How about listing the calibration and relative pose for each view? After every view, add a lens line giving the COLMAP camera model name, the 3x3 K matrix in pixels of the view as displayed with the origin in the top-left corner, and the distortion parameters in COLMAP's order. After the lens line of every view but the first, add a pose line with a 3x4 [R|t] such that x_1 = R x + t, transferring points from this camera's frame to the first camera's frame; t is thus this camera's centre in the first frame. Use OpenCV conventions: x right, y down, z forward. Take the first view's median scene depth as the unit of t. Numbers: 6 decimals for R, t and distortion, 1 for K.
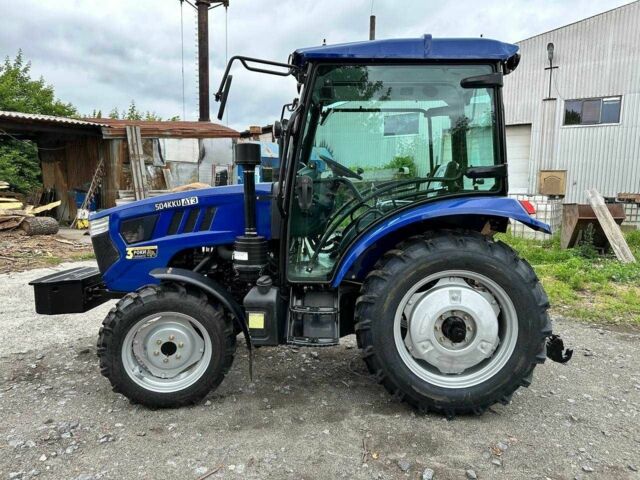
lens RADIAL K [[447.9, 0, 323.4], [0, 447.9, 240.7], [0, 0, 1]] dist [0.071395, -0.108143]
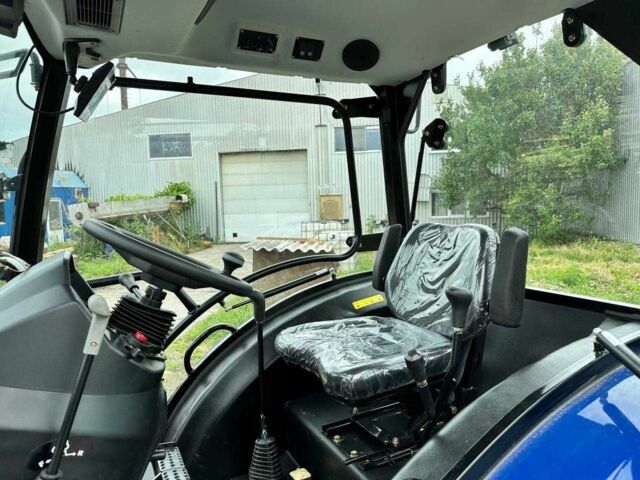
lens RADIAL K [[447.9, 0, 323.4], [0, 447.9, 240.7], [0, 0, 1]] dist [0.071395, -0.108143]
pose [[0.874200, -0.072811, 0.480076, -0.002407], [0.096563, 0.995015, -0.024928, -0.028827], [-0.475868, 0.068150, 0.876873, 0.126900]]
